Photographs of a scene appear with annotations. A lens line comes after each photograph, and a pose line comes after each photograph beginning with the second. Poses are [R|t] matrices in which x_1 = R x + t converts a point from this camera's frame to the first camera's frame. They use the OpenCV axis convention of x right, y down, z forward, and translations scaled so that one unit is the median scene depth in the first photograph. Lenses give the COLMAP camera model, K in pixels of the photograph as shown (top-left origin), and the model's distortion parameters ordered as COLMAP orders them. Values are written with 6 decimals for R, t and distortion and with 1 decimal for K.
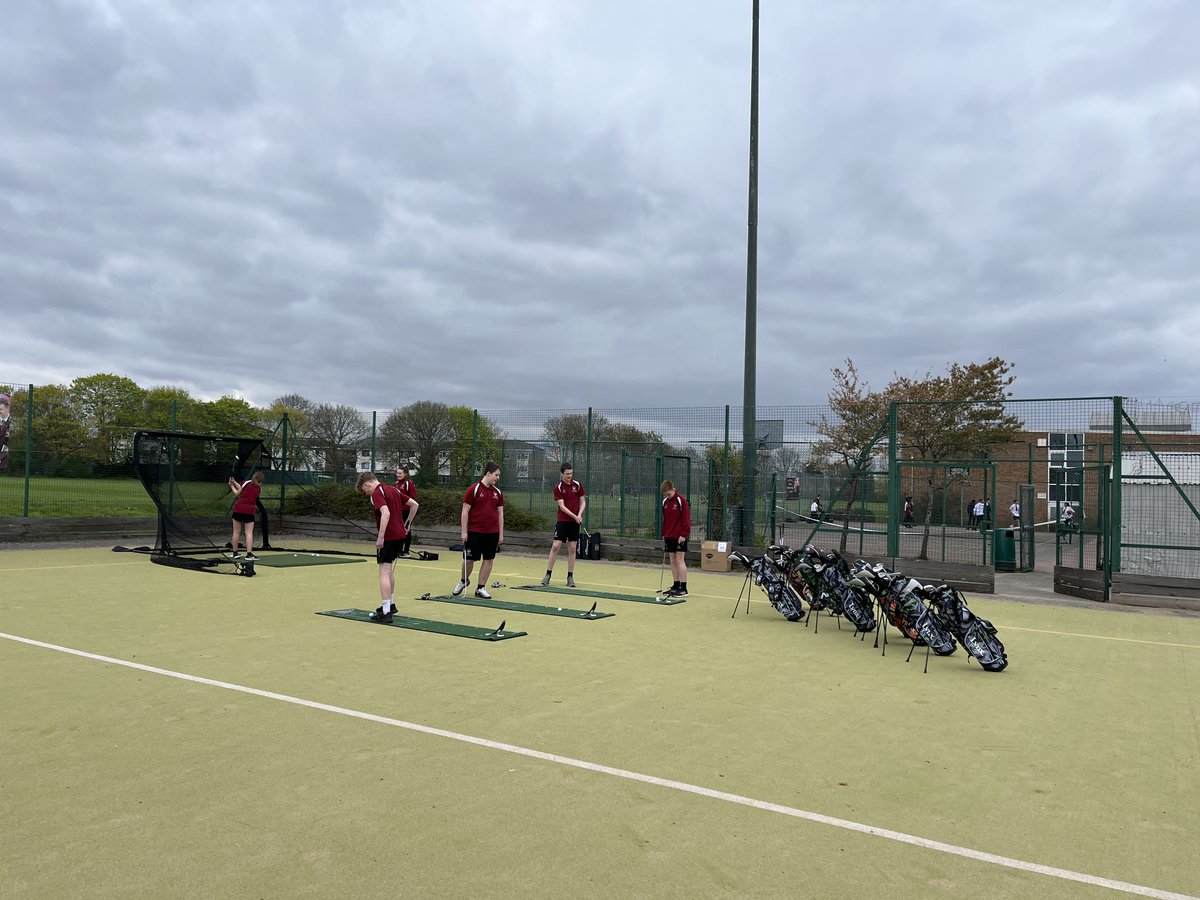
lens RADIAL K [[886.7, 0, 593.7], [0, 886.7, 443.4], [0, 0, 1]] dist [0.086693, -0.118528]
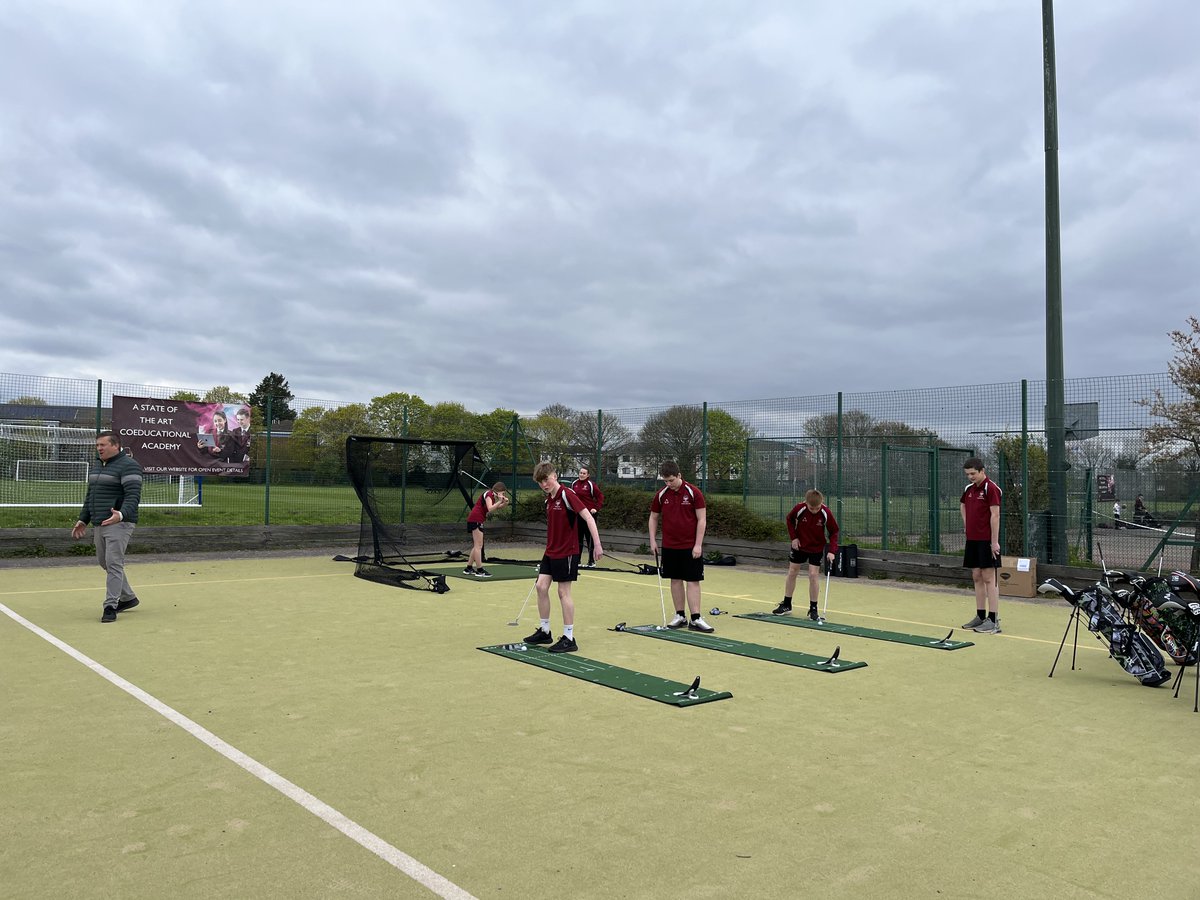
lens RADIAL K [[886.7, 0, 593.7], [0, 886.7, 443.4], [0, 0, 1]] dist [0.086693, -0.118528]
pose [[0.957615, -0.028192, -0.286668, 0.014354], [0.026936, 0.999602, -0.008326, 0.008265], [0.286789, 0.000251, 0.957994, 0.143838]]
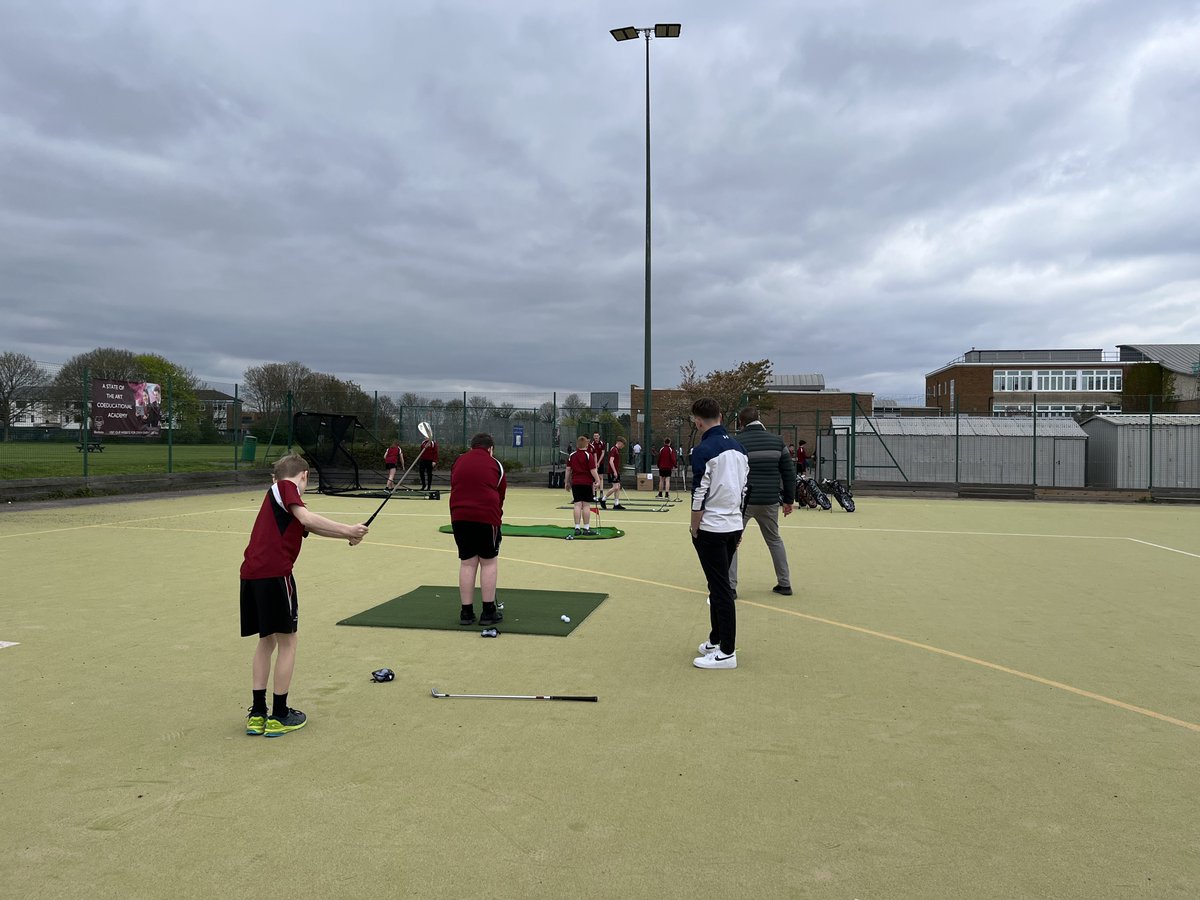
lens RADIAL K [[886.7, 0, 593.7], [0, 886.7, 443.4], [0, 0, 1]] dist [0.086693, -0.118528]
pose [[0.932194, -0.021580, 0.361315, -0.520717], [-0.000059, 0.998212, 0.059772, -0.044795], [-0.361959, -0.055741, 0.930526, -0.498761]]
